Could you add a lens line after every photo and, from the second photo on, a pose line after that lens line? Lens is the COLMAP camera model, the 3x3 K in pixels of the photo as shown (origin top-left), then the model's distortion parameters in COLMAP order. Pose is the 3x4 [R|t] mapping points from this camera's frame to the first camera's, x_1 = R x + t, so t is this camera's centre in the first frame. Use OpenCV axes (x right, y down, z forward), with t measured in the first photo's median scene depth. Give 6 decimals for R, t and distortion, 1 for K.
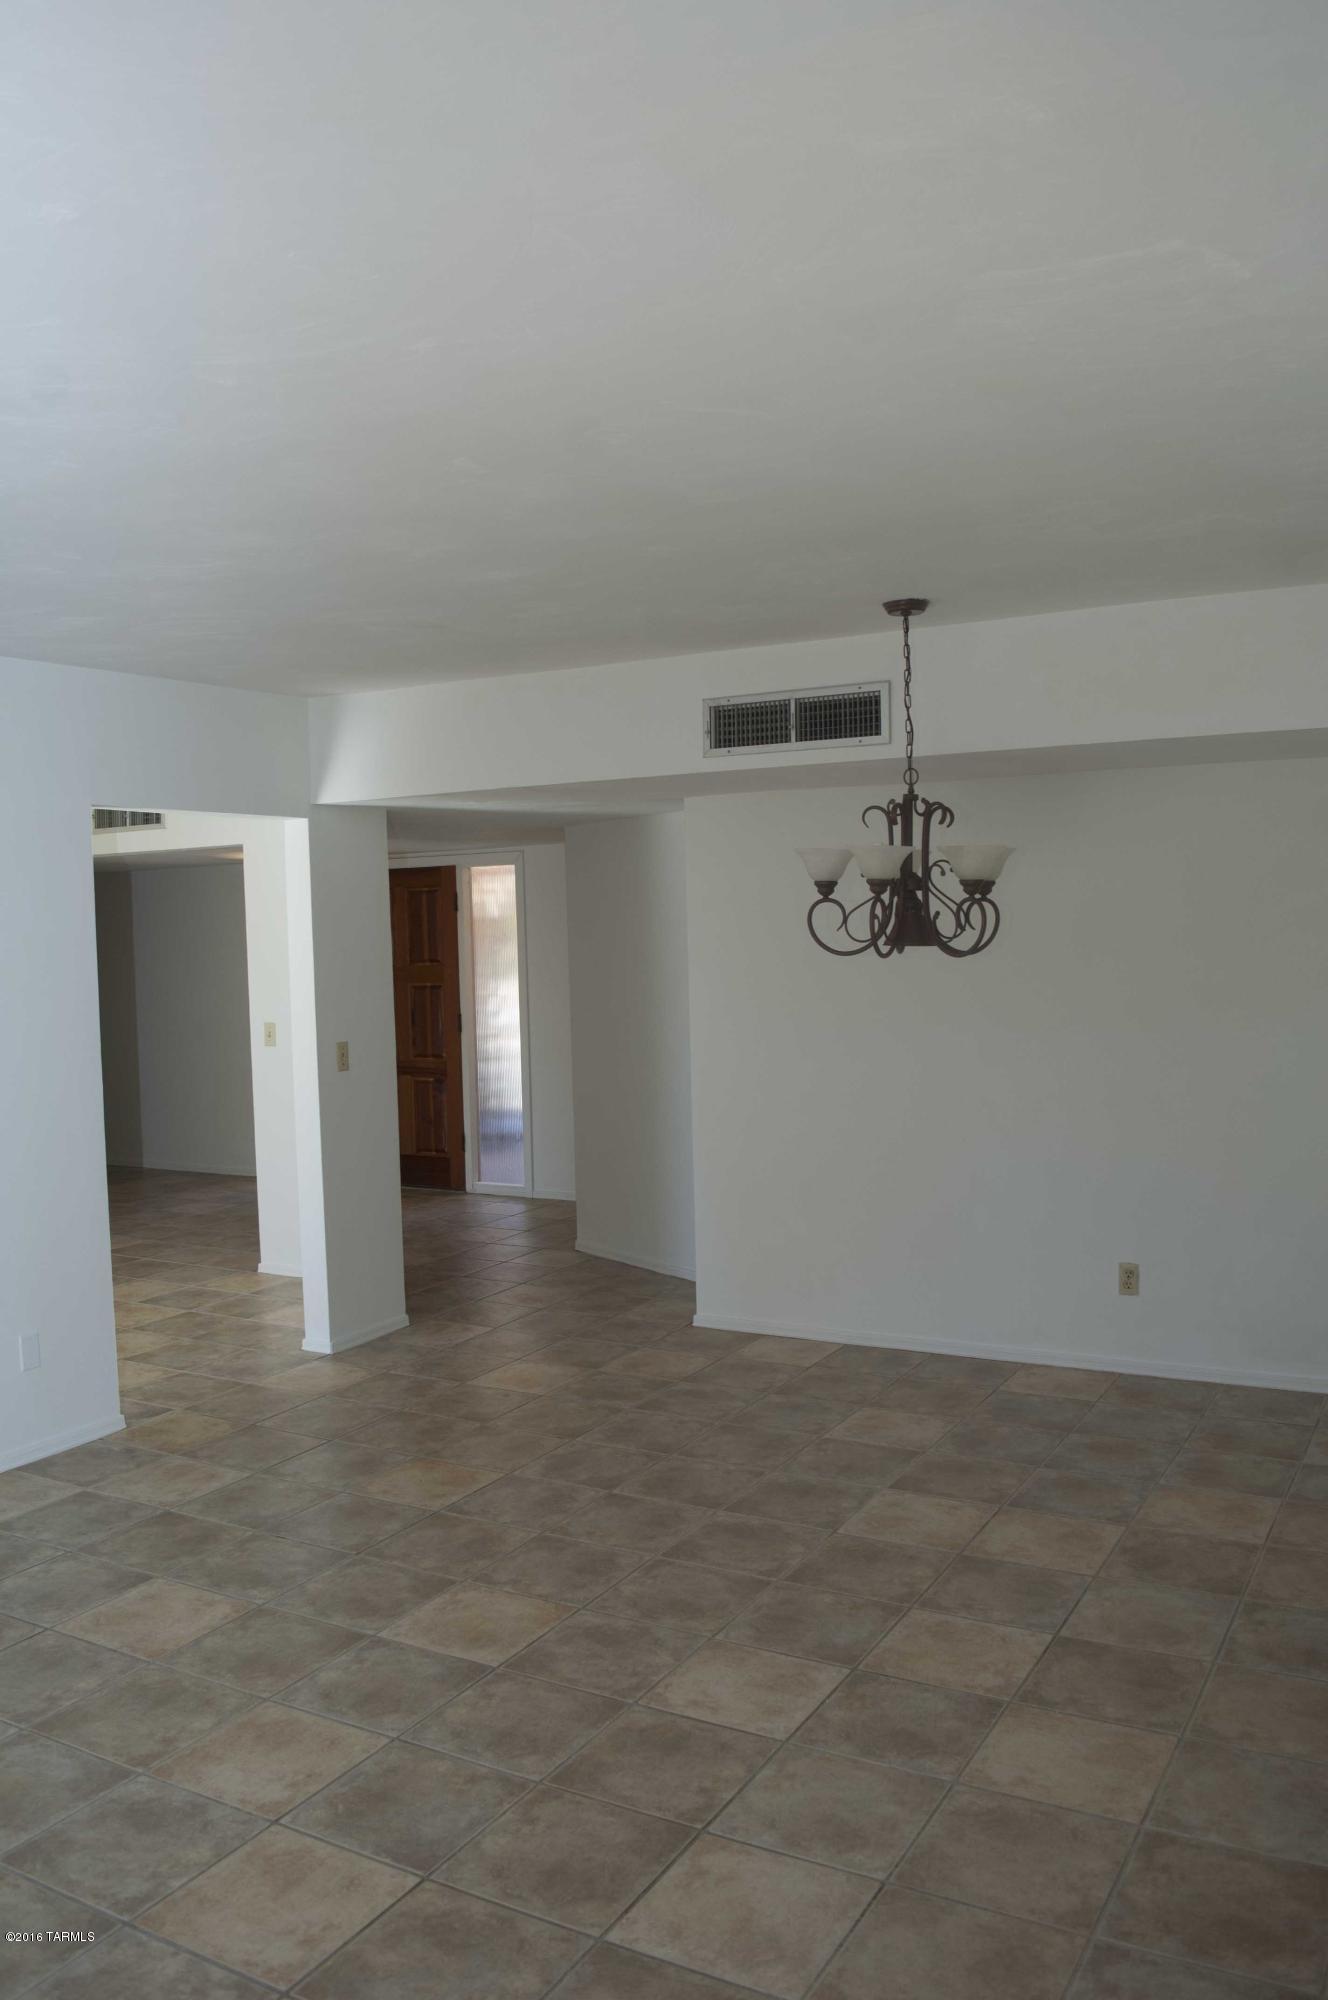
lens RADIAL K [[1568.1, 0, 667.5], [0, 1568.1, 1000.1], [0, 0, 1]] dist [-0.095785, 0.023217]
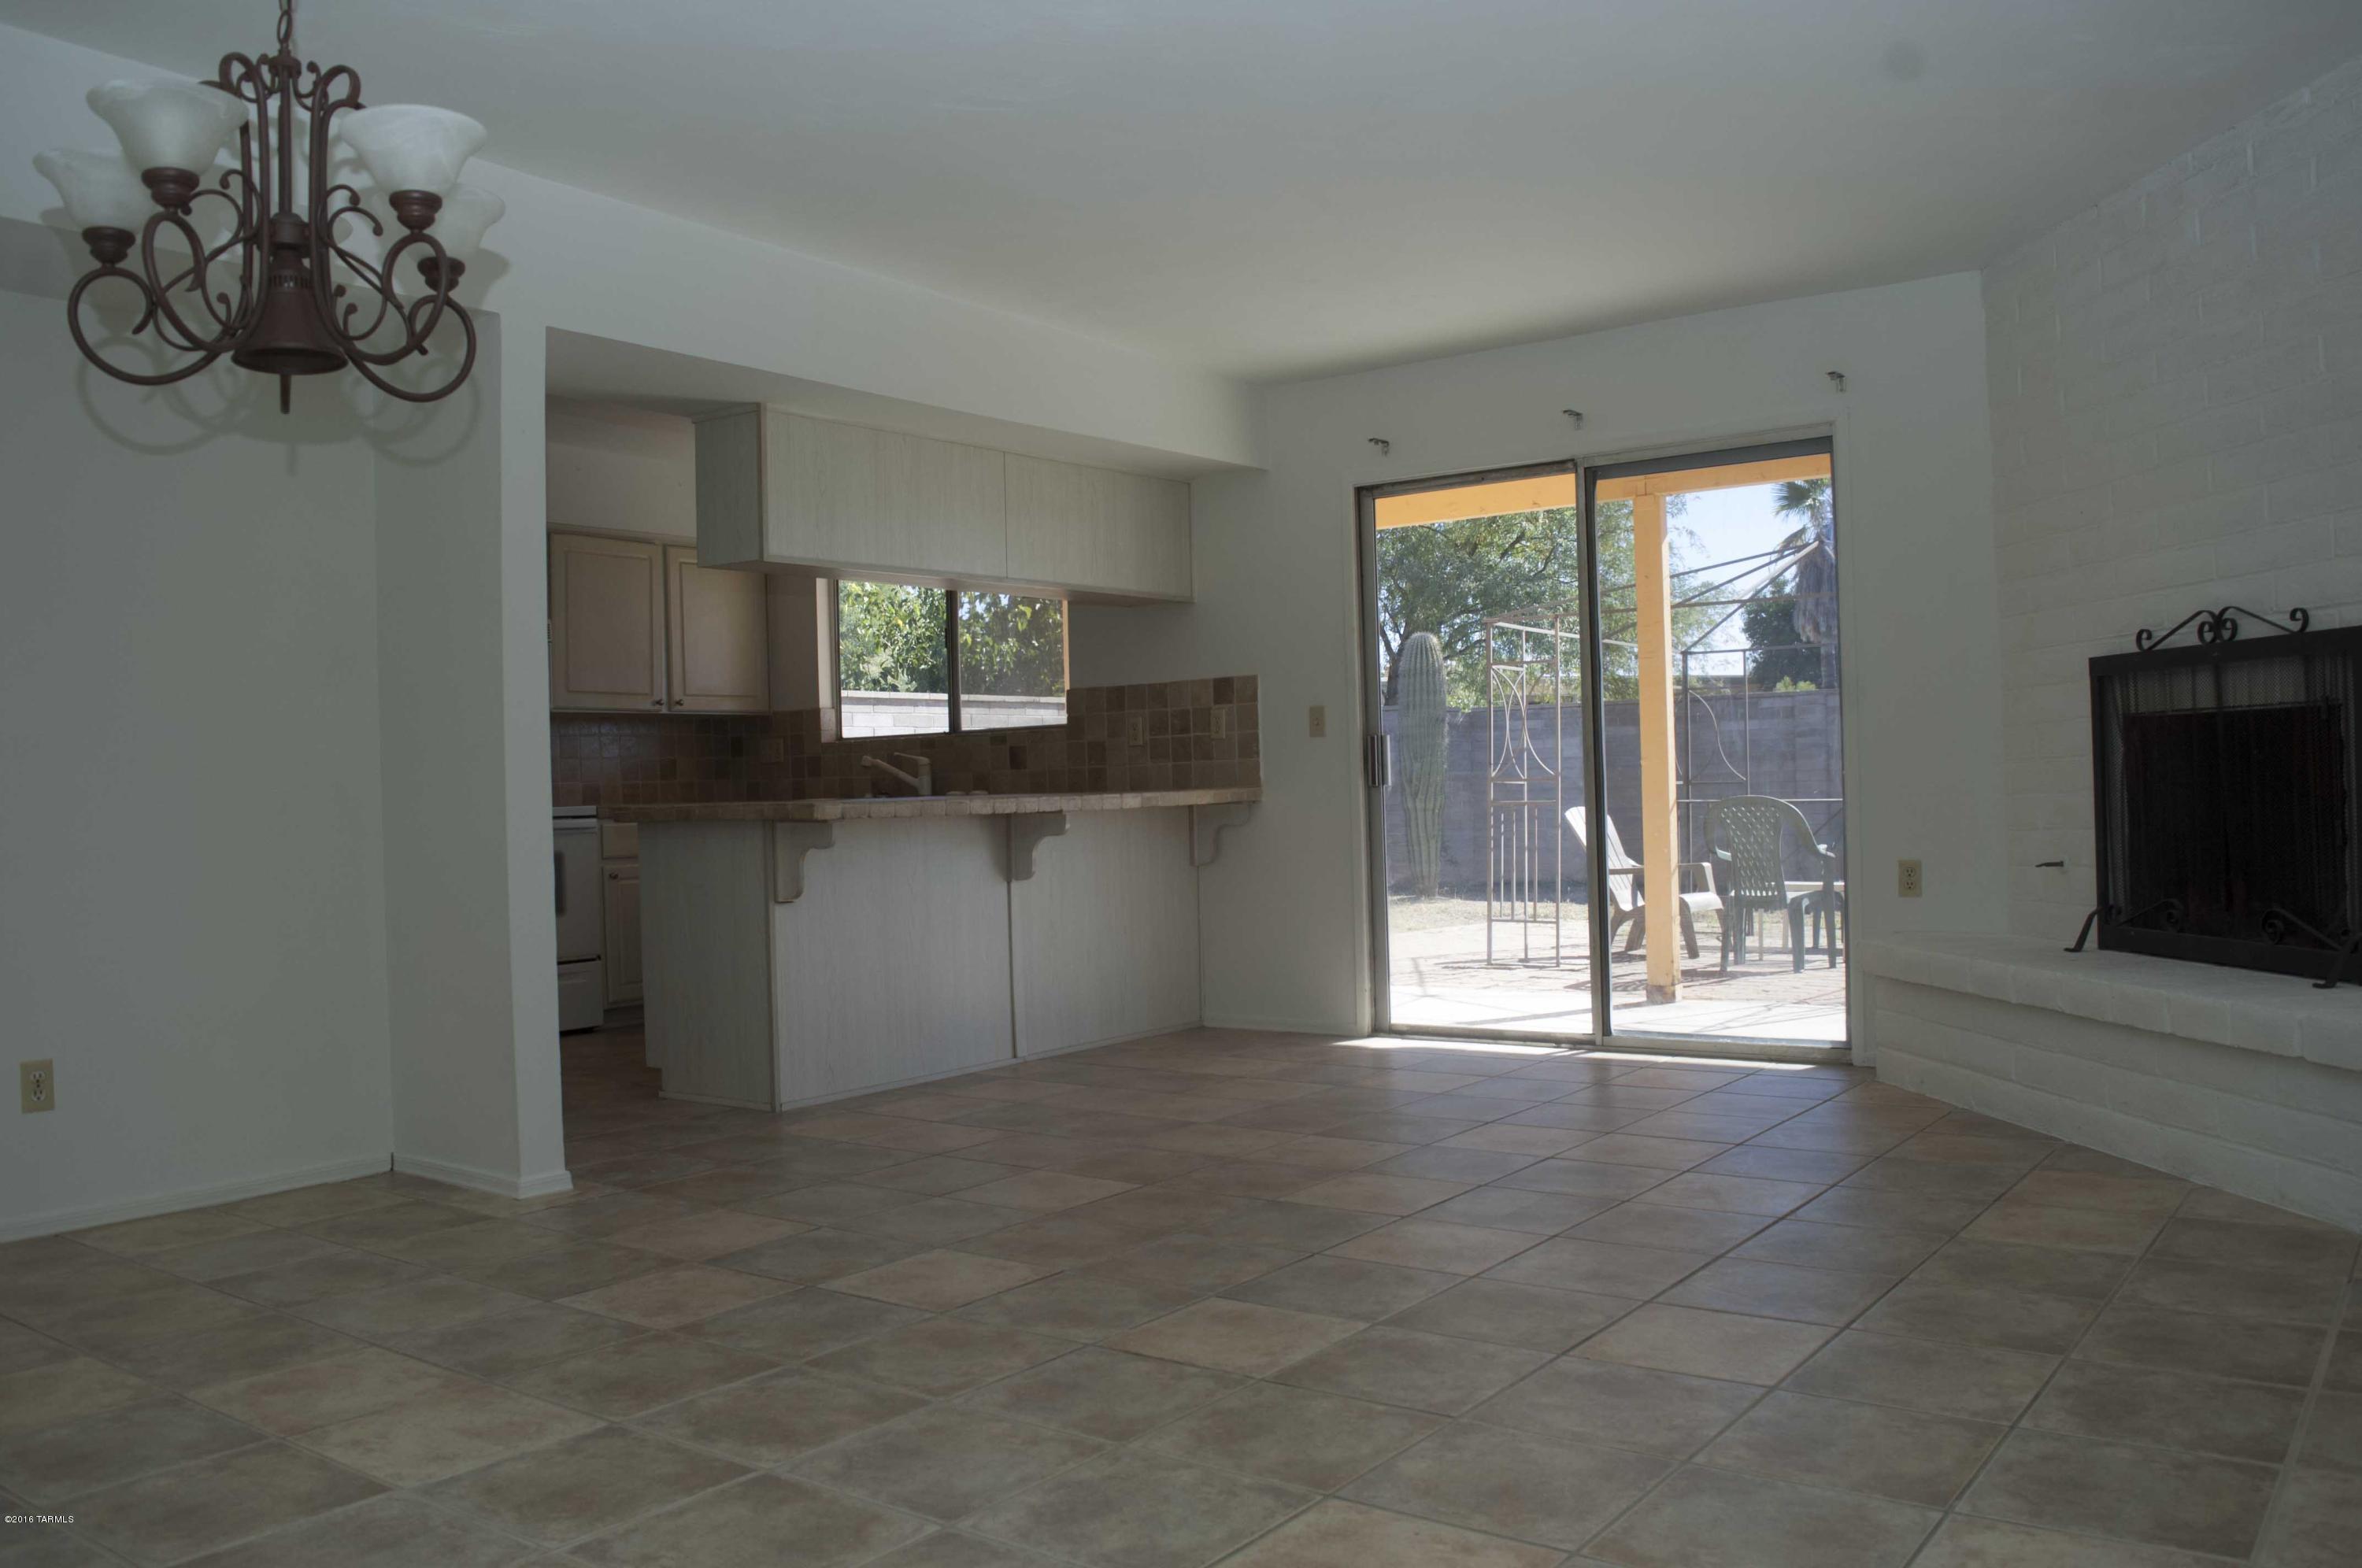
lens RADIAL K [[1851.8, 0, 1182.0], [0, 1851.8, 803.6], [0, 0, 1]] dist [-0.095785, 0.023217]
pose [[-0.989487, 0.051700, 0.135069, -0.193371], [0.058489, 0.997191, 0.046783, 0.095701], [-0.132271, 0.054191, -0.989731, 1.570104]]
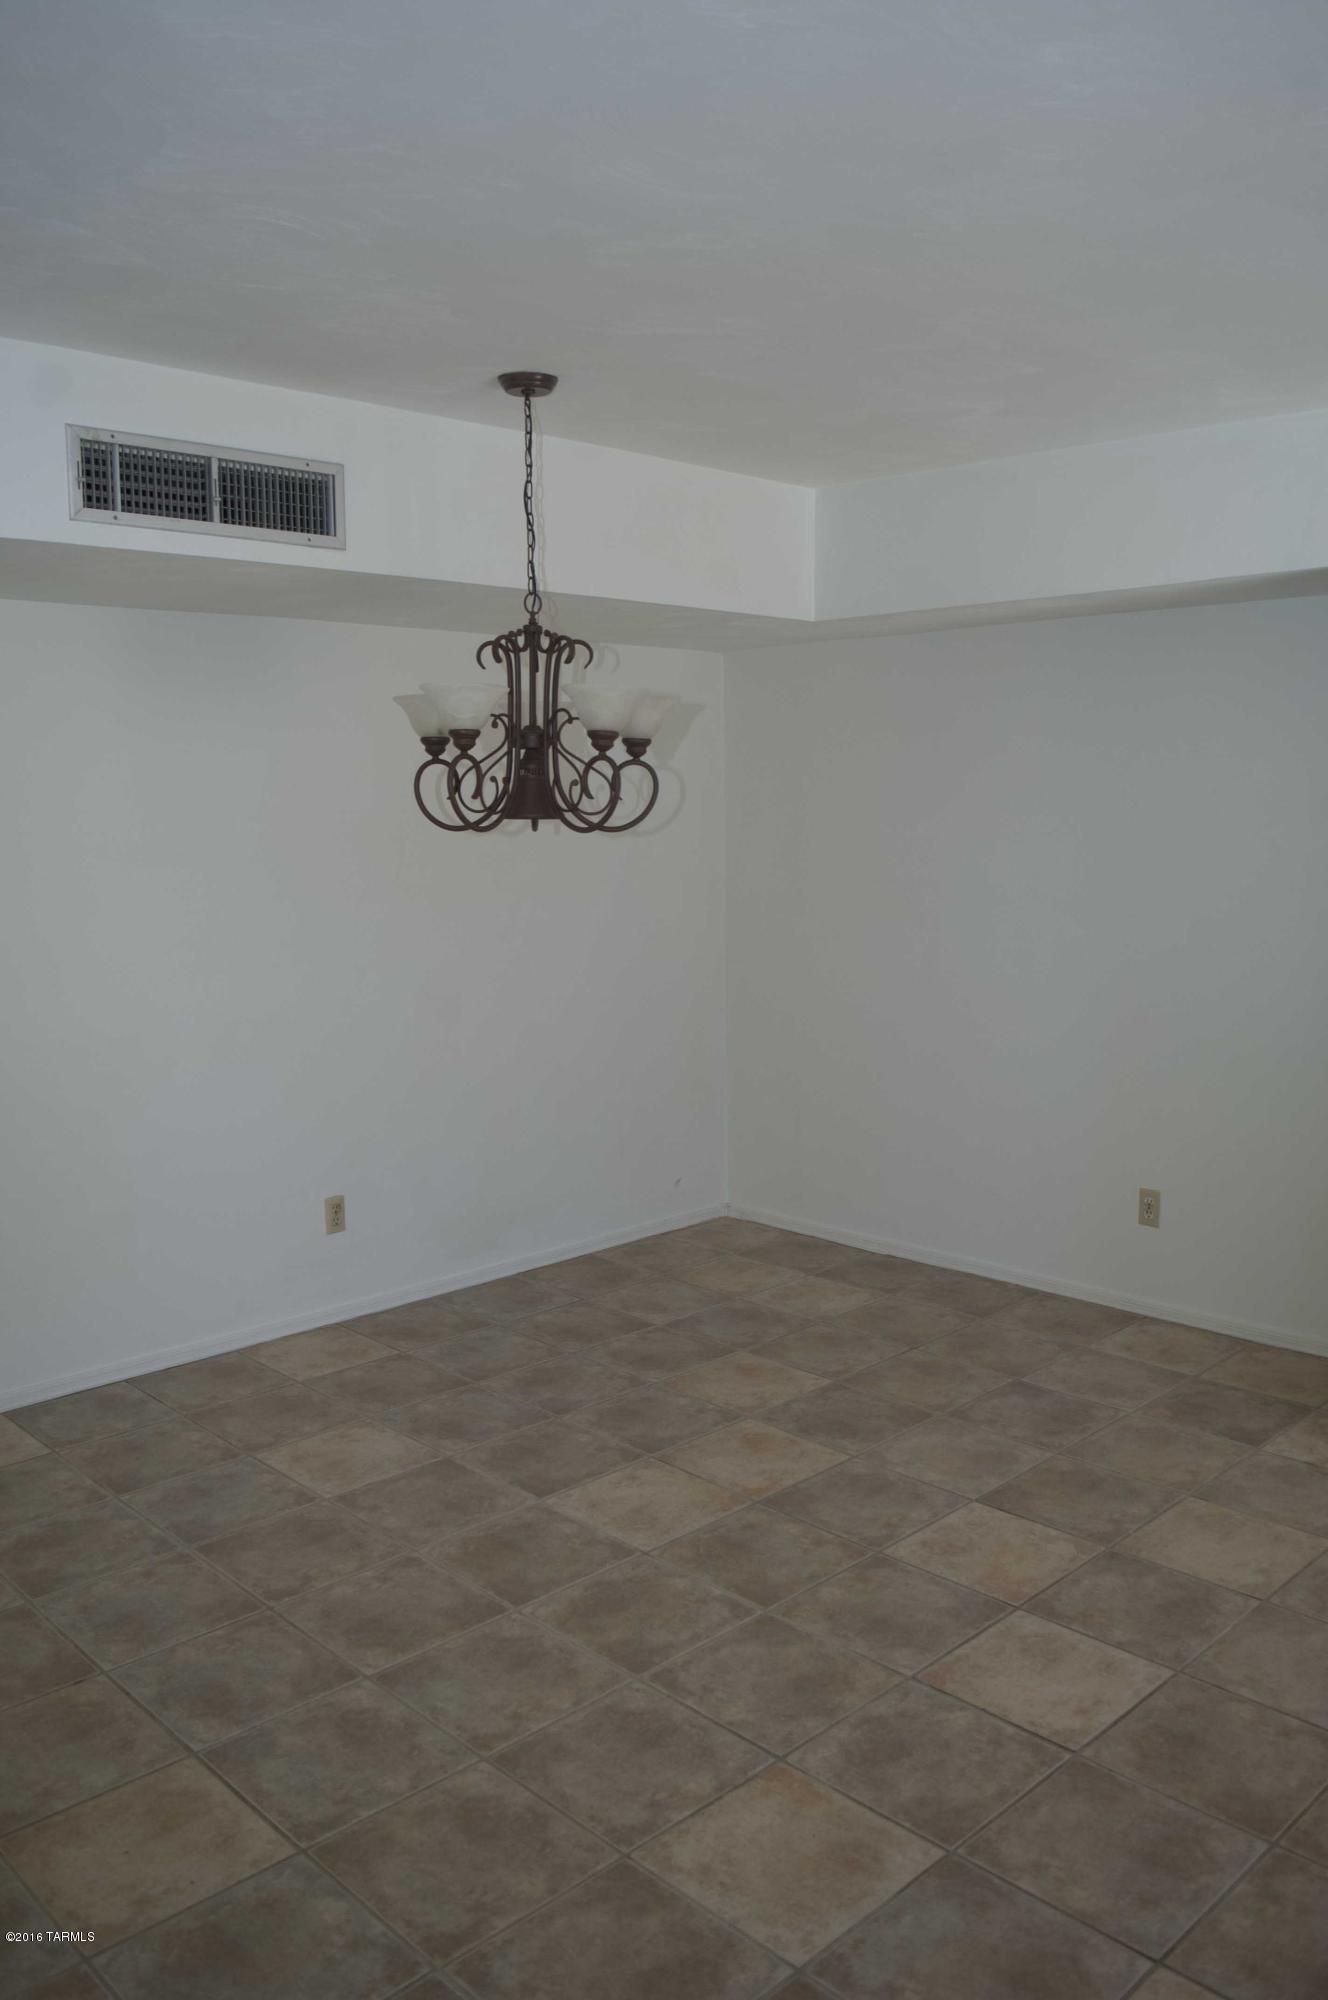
lens RADIAL K [[1568.1, 0, 667.5], [0, 1568.1, 1000.1], [0, 0, 1]] dist [-0.095785, 0.023217]
pose [[0.287028, -0.099996, 0.952689, -0.605247], [0.048527, 0.994777, 0.089794, -0.011844], [-0.956692, 0.020458, 0.290381, 0.728330]]
